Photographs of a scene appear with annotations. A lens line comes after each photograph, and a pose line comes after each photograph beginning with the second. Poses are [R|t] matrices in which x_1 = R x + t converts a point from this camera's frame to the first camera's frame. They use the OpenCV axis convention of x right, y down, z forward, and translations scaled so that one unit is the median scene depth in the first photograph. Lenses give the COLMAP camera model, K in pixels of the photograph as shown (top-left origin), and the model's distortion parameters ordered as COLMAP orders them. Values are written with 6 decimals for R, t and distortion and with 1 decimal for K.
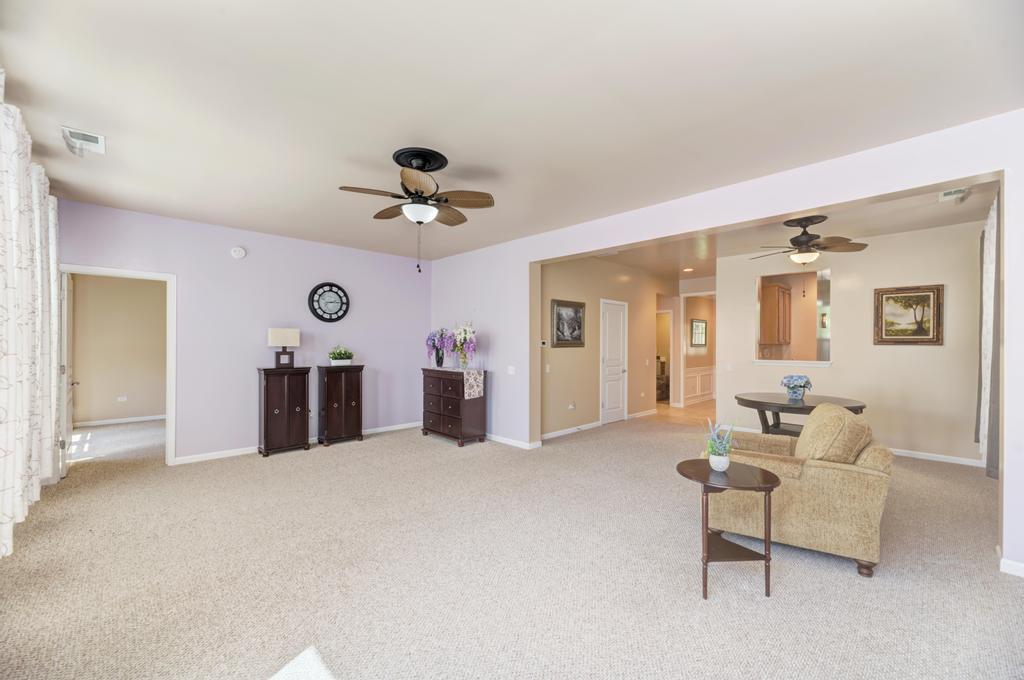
lens RADIAL K [[406.4, 0, 505.5], [0, 406.4, 348.1], [0, 0, 1]] dist [0.002281, 0.000092]
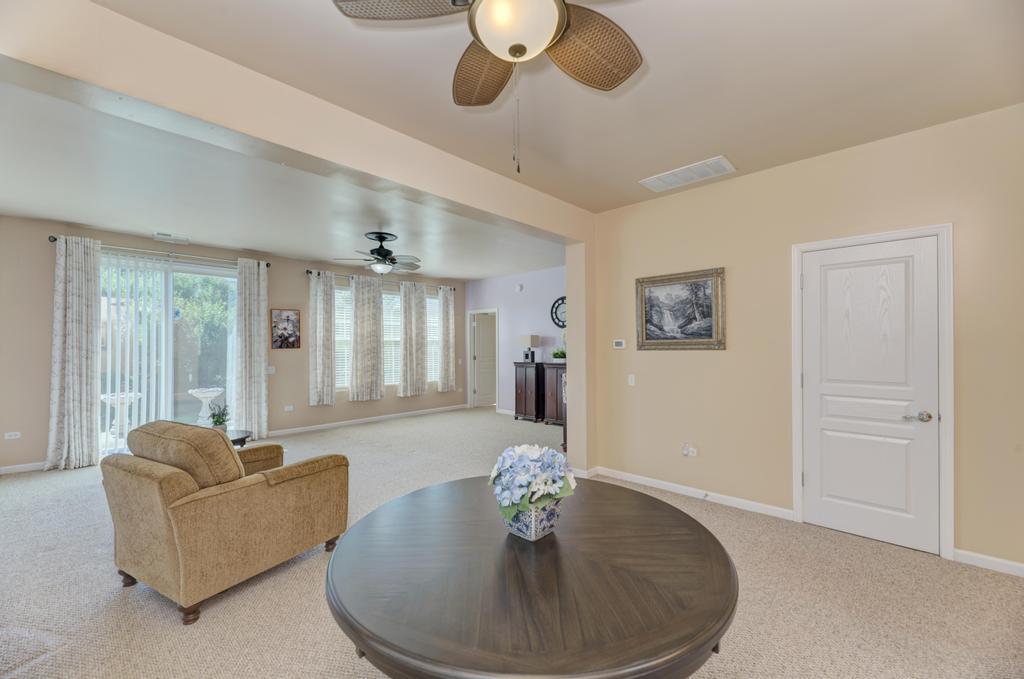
lens RADIAL K [[415.4, 0, 513.3], [0, 415.4, 343.3], [0, 0, 1]] dist [0.006120, -0.003539]
pose [[0.030585, -0.007588, -0.999503, 0.839469], [-0.000801, 0.999971, -0.007616, -0.007185], [0.999532, 0.001034, 0.030578, 0.808289]]
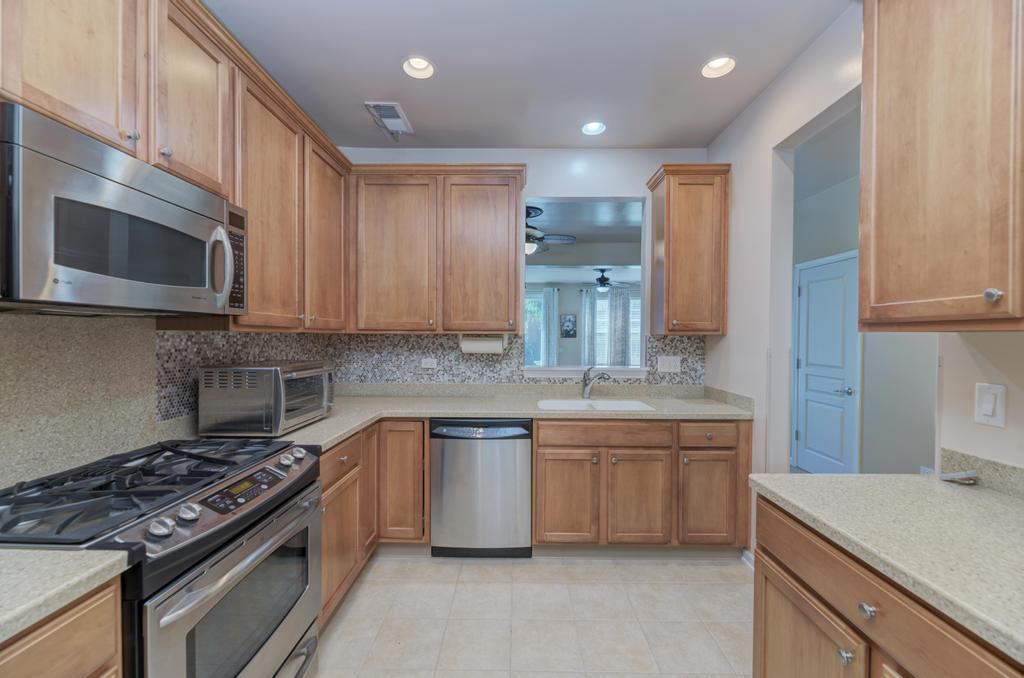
lens RADIAL K [[415.4, 0, 510.9], [0, 415.4, 342.6], [0, 0, 1]] dist [0.006120, -0.003539]
pose [[-0.715575, 0.007102, -0.698500, 1.215143], [-0.007628, 0.999809, 0.017981, -0.011305], [0.698495, 0.018195, -0.715384, 1.411355]]
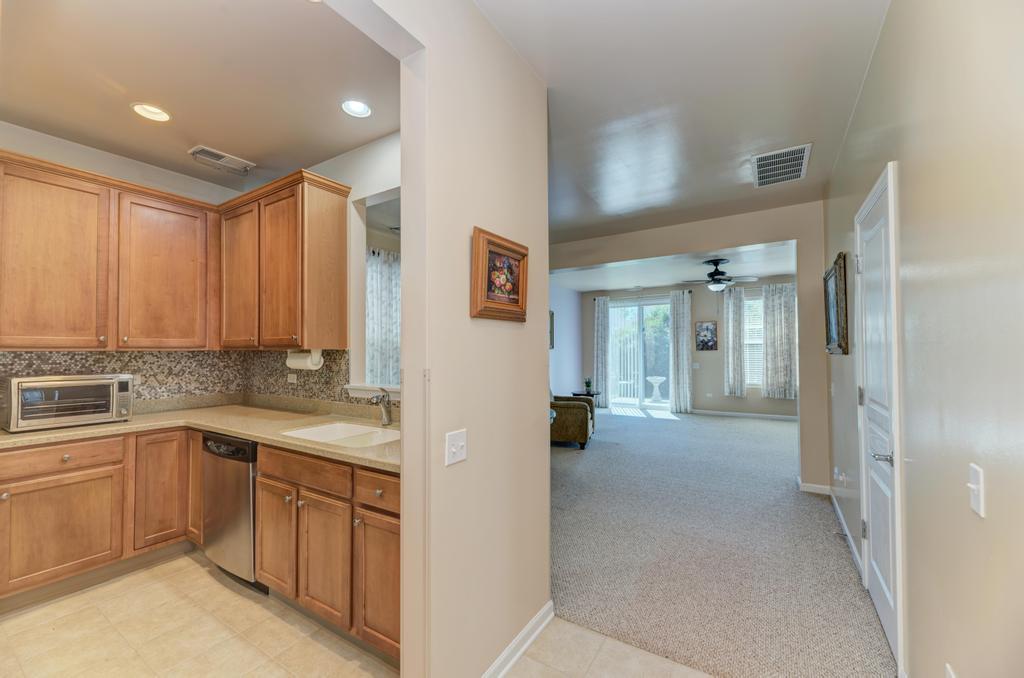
lens RADIAL K [[415.4, 0, 510.6], [0, 415.4, 341.5], [0, 0, 1]] dist [0.006120, -0.003539]
pose [[-0.977970, 0.001393, -0.208742, 0.707957], [0.004828, 0.999861, -0.015949, -0.013202], [0.208691, -0.016605, -0.977841, 1.573970]]
